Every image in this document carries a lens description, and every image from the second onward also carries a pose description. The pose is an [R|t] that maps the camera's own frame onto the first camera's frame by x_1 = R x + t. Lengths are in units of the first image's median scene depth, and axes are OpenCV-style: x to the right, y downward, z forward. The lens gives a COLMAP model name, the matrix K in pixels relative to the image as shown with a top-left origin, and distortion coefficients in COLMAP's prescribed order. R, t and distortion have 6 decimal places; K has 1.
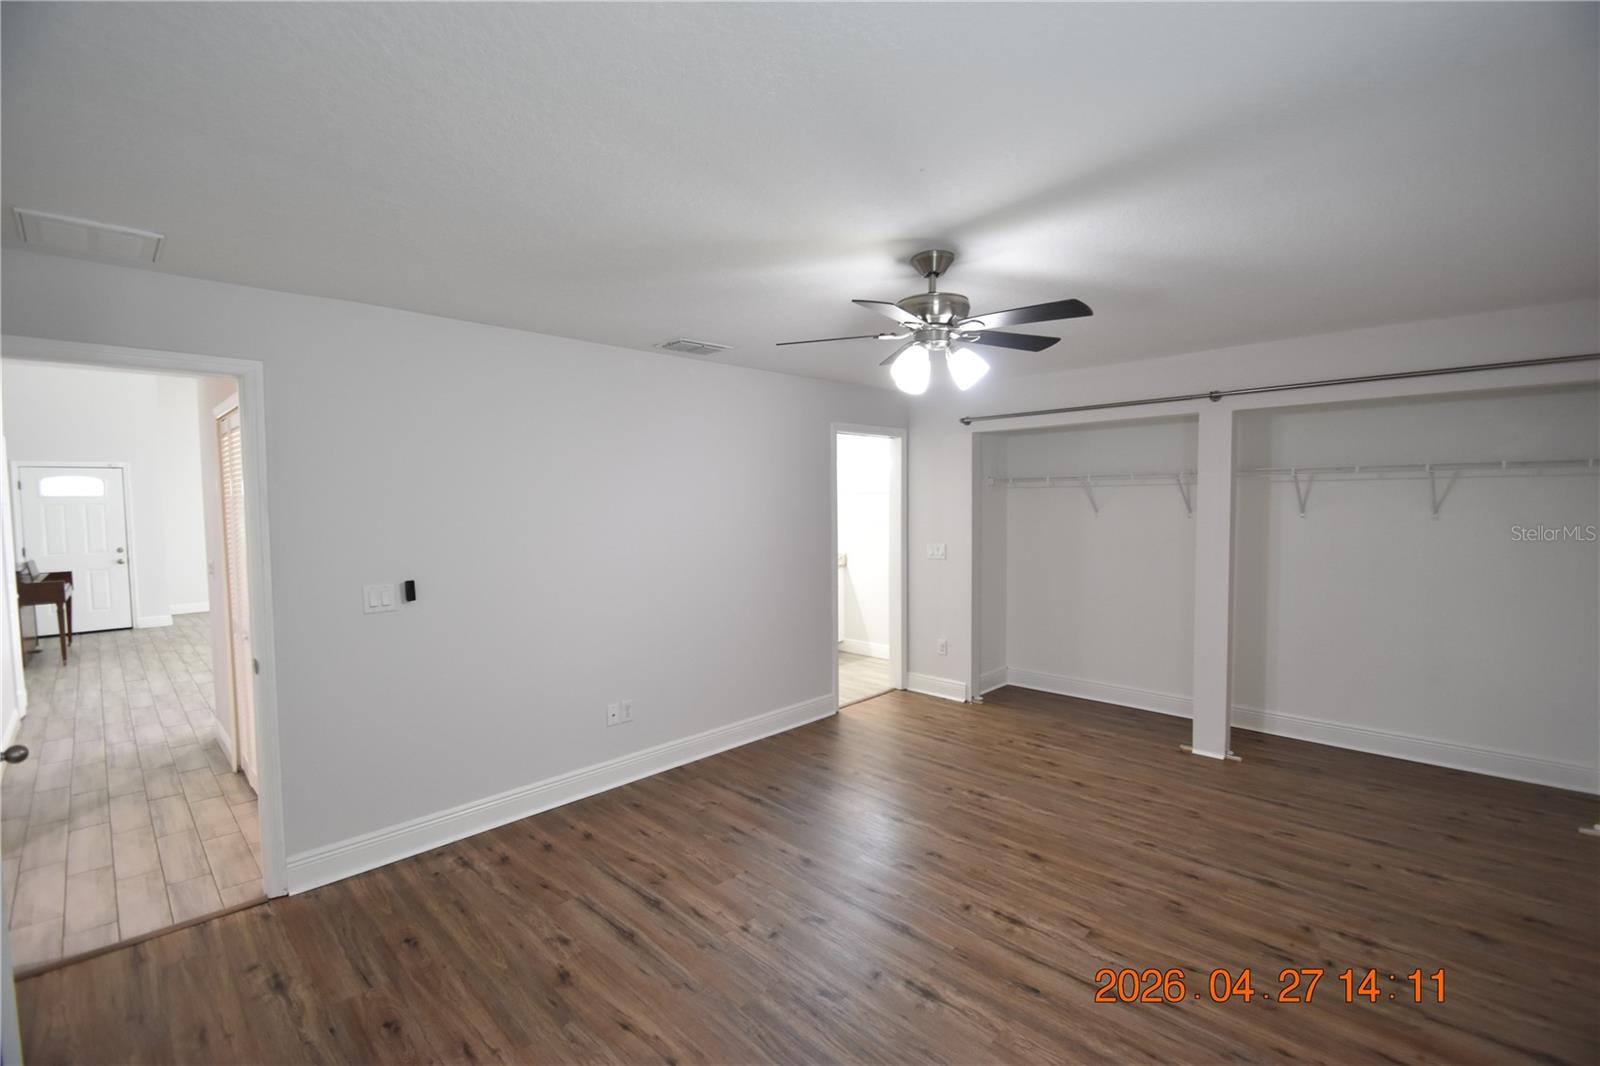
lens RADIAL K [[698.6, 0, 790.3], [0, 698.6, 542.7], [0, 0, 1]] dist [0.010200, -0.014203]
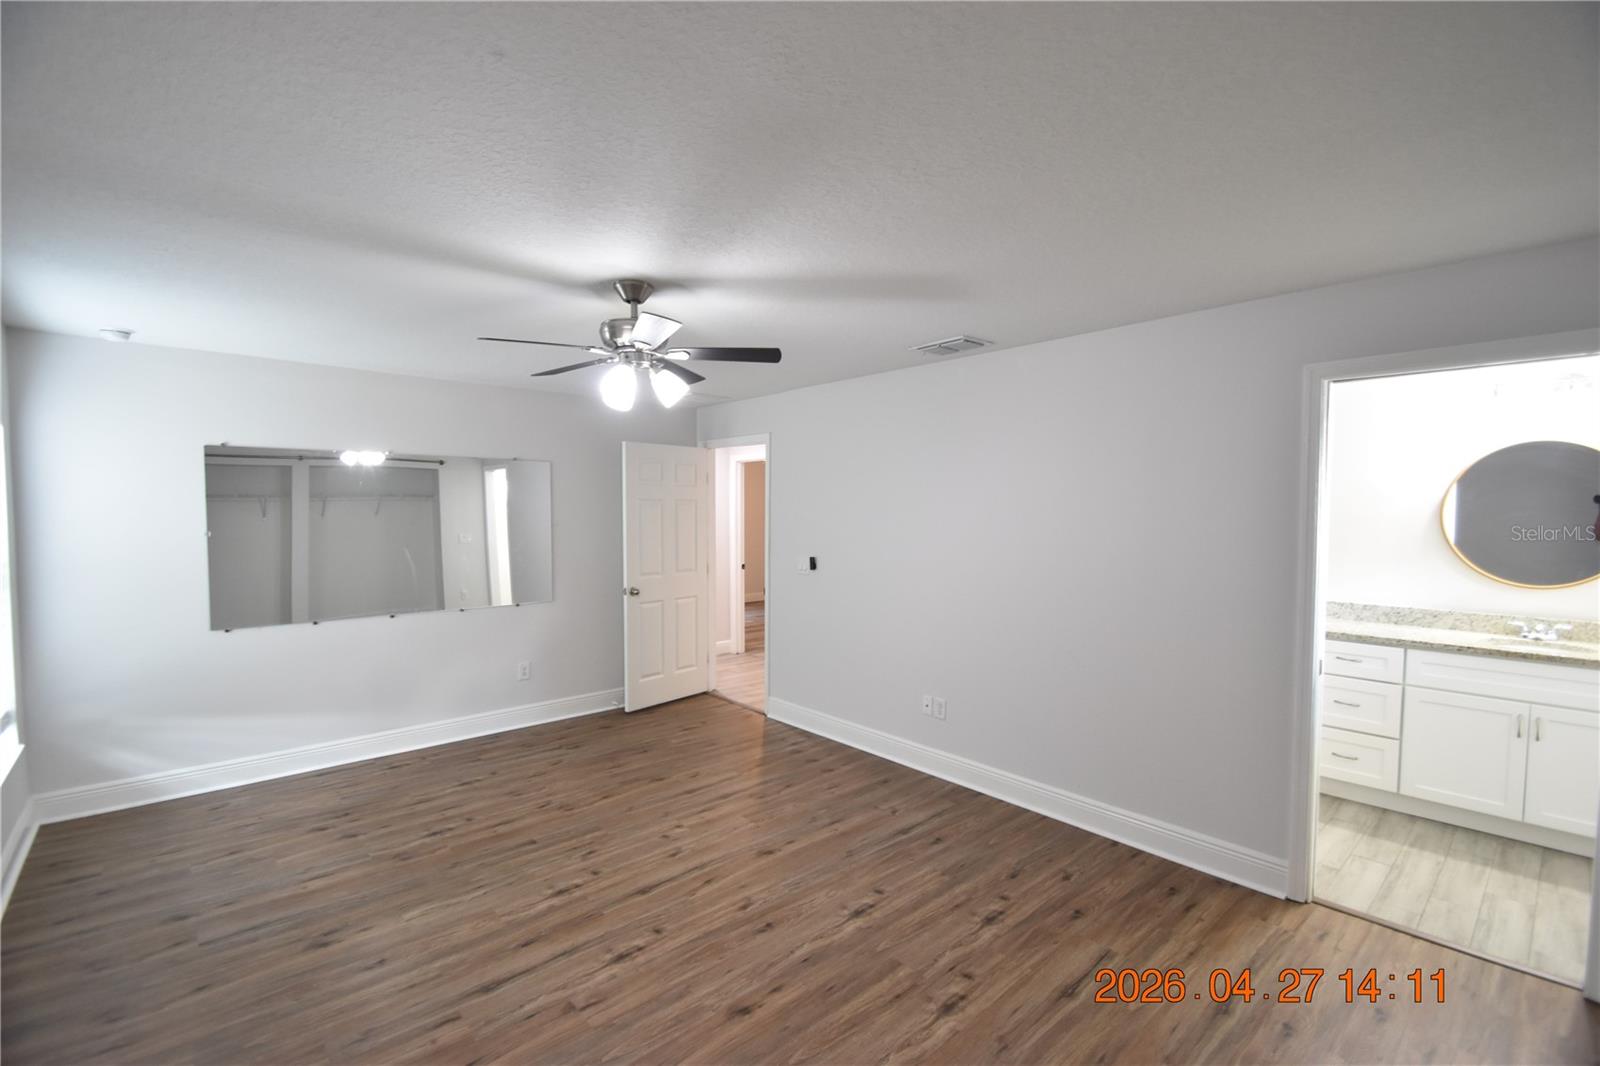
lens RADIAL K [[698.6, 0, 801.3], [0, 698.6, 541.2], [0, 0, 1]] dist [0.010200, -0.014203]
pose [[-0.053405, 0.058369, -0.996866, 0.954898], [-0.062200, 0.996157, 0.061659, -0.069764], [0.996634, 0.065298, -0.049569, 0.986158]]
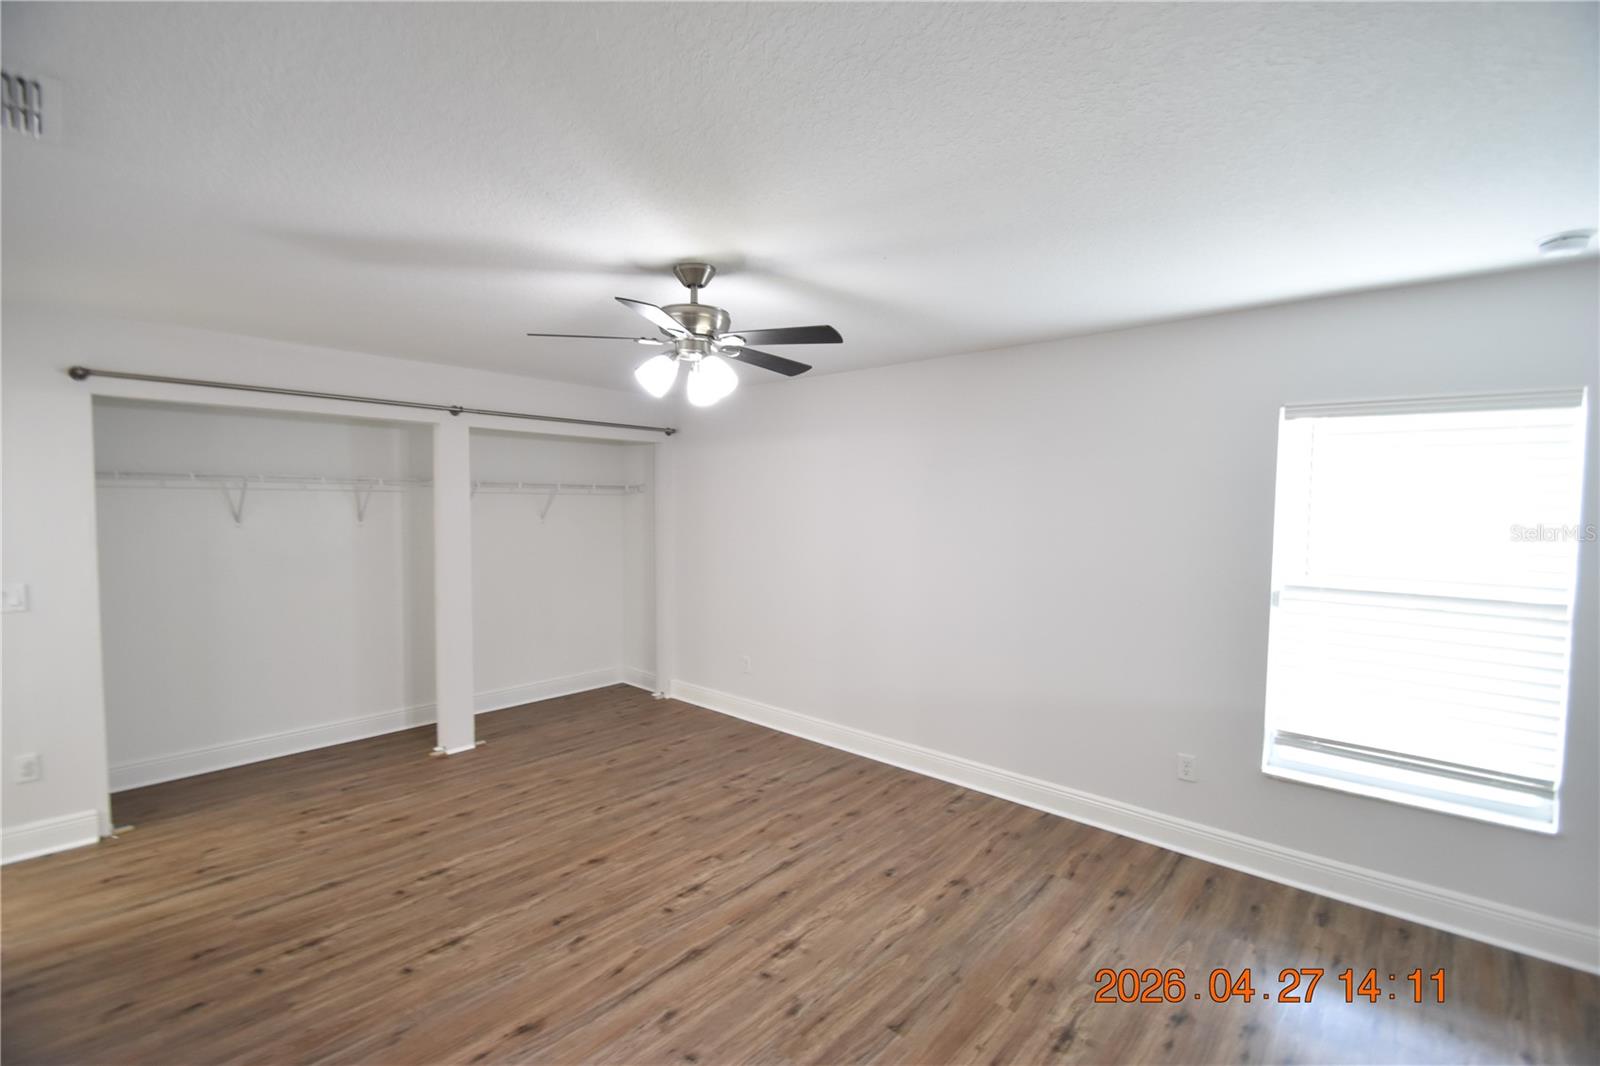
lens RADIAL K [[698.6, 0, 804.3], [0, 698.6, 542.7], [0, 0, 1]] dist [0.010200, -0.014203]
pose [[-0.065017, -0.042601, 0.996974, -0.610061], [0.053888, 0.997481, 0.046136, -0.037905], [-0.996428, 0.056724, -0.062557, 0.682286]]
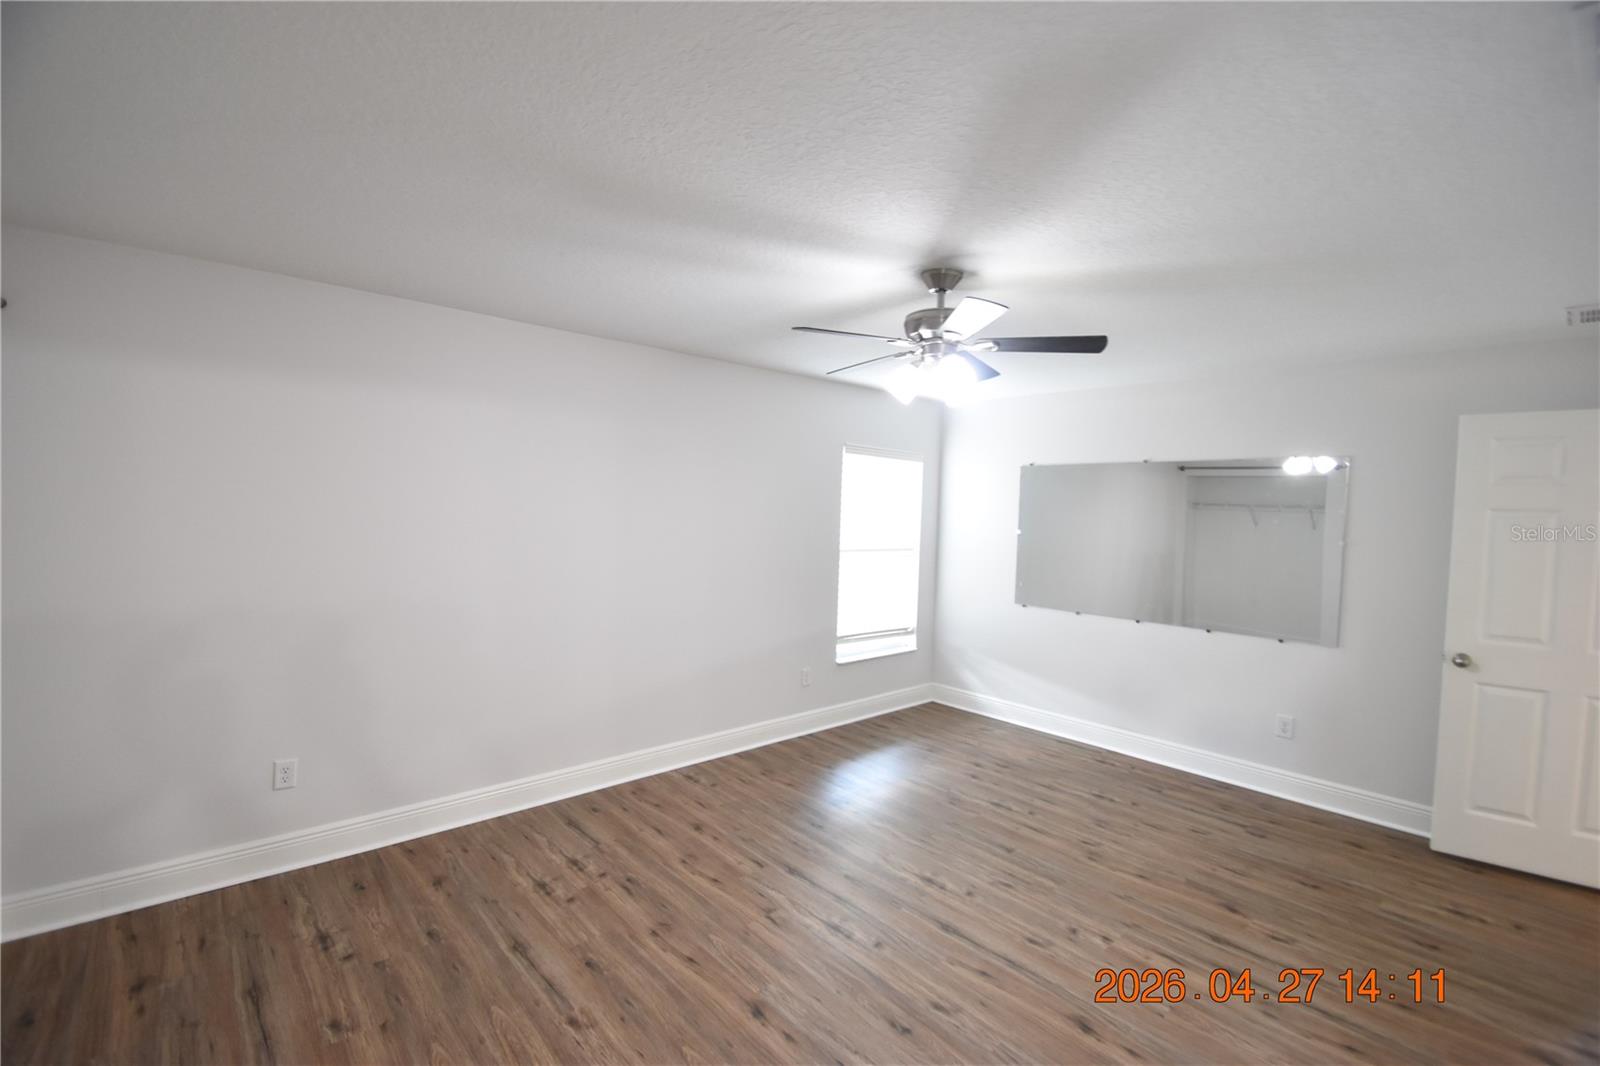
lens RADIAL K [[698.6, 0, 792.0], [0, 698.6, 541.3], [0, 0, 1]] dist [0.010200, -0.014203]
pose [[-0.998159, -0.016538, 0.058358, 0.261996], [-0.009980, 0.993779, 0.110924, -0.094922], [-0.059829, 0.110137, -0.992114, 1.527576]]
